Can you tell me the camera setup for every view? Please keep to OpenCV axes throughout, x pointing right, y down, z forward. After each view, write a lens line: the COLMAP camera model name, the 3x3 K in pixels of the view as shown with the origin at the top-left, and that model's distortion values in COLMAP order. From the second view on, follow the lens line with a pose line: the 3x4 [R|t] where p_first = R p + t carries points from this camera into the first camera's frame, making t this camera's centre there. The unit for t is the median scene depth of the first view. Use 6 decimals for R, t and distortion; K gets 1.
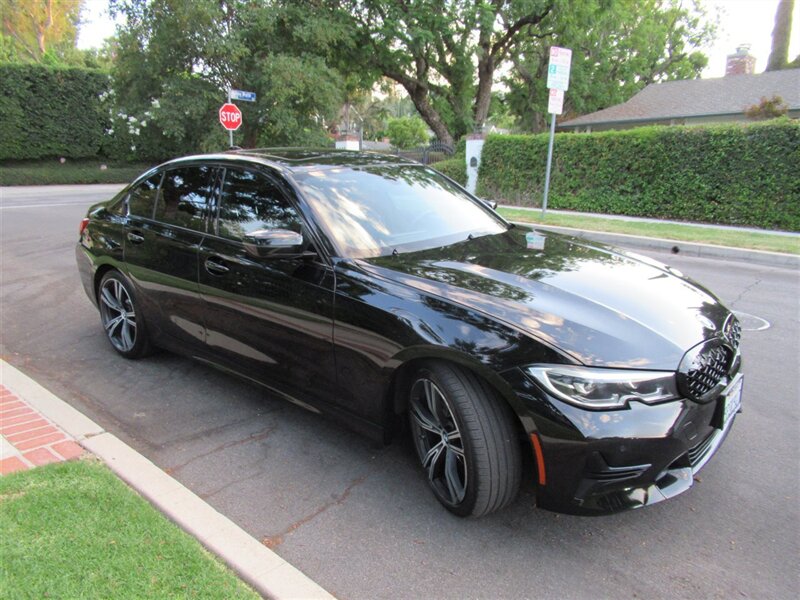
lens RADIAL K [[611.1, 0, 398.5], [0, 611.1, 289.7], [0, 0, 1]] dist [-0.010049, 0.024785]
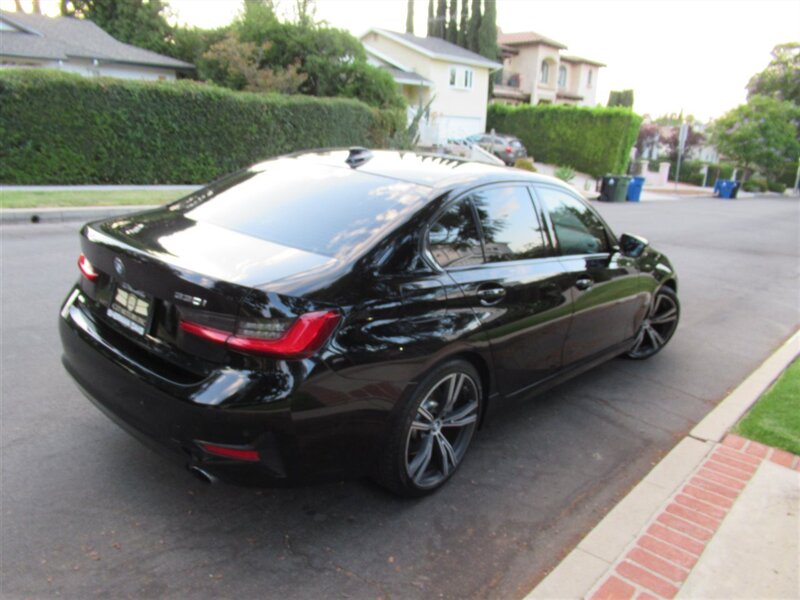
lens RADIAL K [[611.1, 0, 398.5], [0, 611.1, 289.7], [0, 0, 1]] dist [-0.010049, 0.024785]
pose [[0.061729, -0.265070, 0.962251, -0.274496], [0.158593, 0.954446, 0.252746, -0.070164], [-0.985412, 0.137005, 0.100955, 0.247571]]
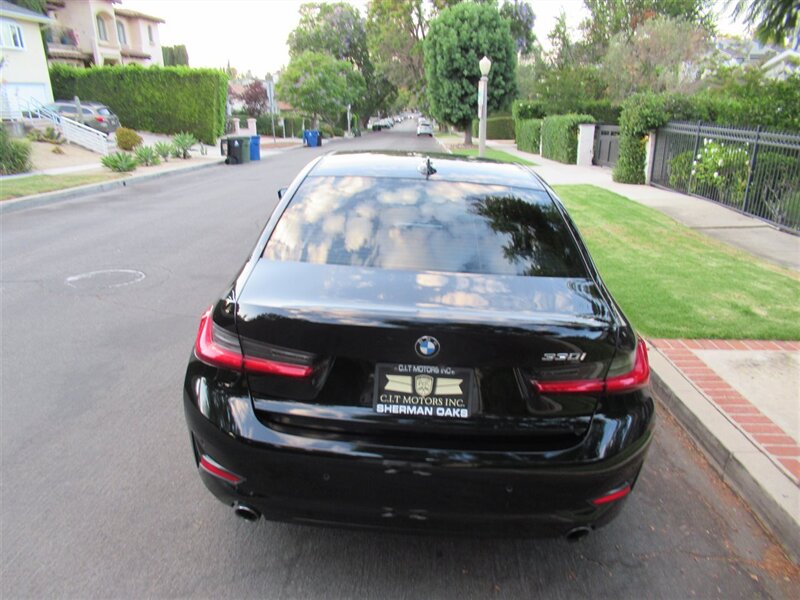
lens RADIAL K [[604.5, 0, 400.0], [0, 604.5, 300.0], [0, 0, 1]] dist [-0.015152, 0.026807]
pose [[-0.590526, -0.267942, 0.761239, -0.217501], [0.166267, 0.882643, 0.439655, -0.106066], [-0.789705, 0.386196, -0.476674, 0.379335]]
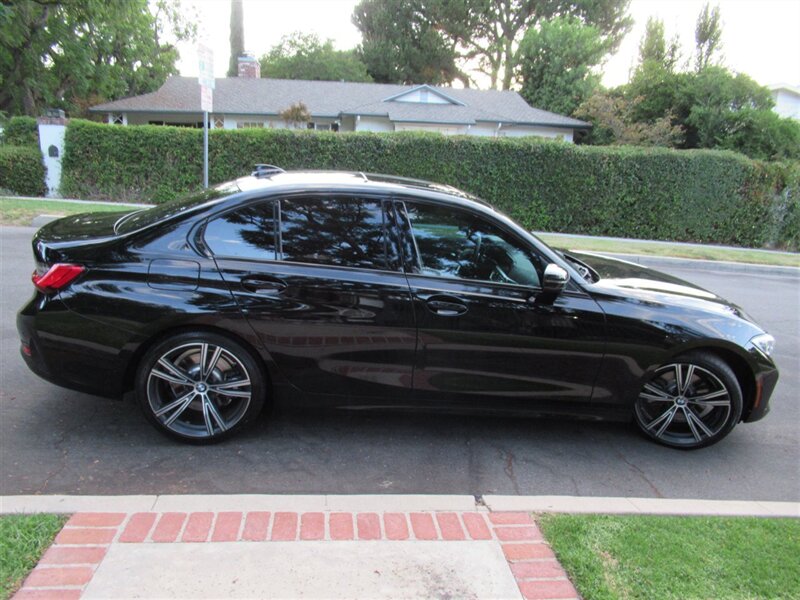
lens RADIAL K [[604.5, 0, 400.0], [0, 604.5, 300.0], [0, 0, 1]] dist [-0.015152, 0.026807]
pose [[0.689279, -0.135033, 0.711801, -0.213847], [0.105561, 0.990711, 0.085723, -0.028601], [-0.716764, 0.016051, 0.697131, 0.078306]]
